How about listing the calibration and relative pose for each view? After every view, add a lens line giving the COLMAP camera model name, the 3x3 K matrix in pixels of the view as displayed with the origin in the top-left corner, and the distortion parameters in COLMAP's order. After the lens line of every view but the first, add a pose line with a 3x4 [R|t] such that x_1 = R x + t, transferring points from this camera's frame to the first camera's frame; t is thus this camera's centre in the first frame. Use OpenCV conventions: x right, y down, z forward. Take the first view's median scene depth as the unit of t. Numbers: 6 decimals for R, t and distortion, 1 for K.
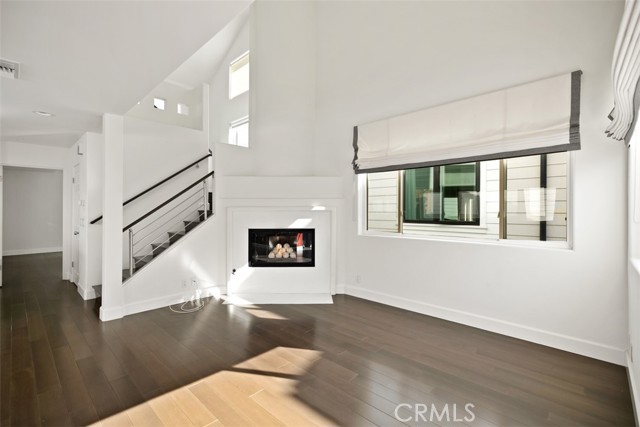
lens RADIAL K [[278.3, 0, 320.0], [0, 278.3, 213.5], [0, 0, 1]] dist [0.000533, 0.000153]
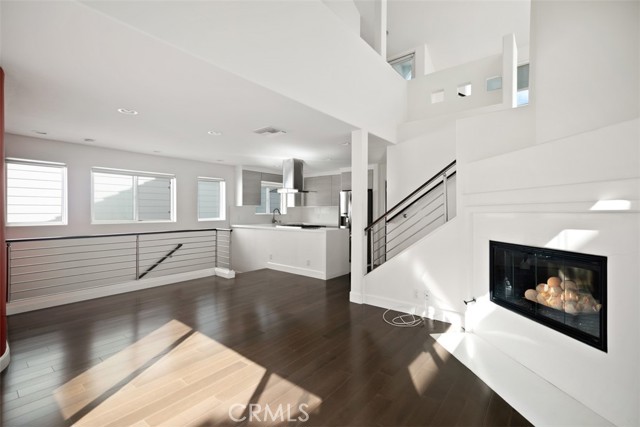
lens RADIAL K [[278.3, 0, 320.0], [0, 278.3, 213.5], [0, 0, 1]] dist [0.000533, 0.000153]
pose [[0.084349, -0.002326, -0.996434, 0.366193], [-0.010307, 0.999942, -0.003207, -0.001373], [0.996383, 0.010541, 0.084320, 0.595324]]
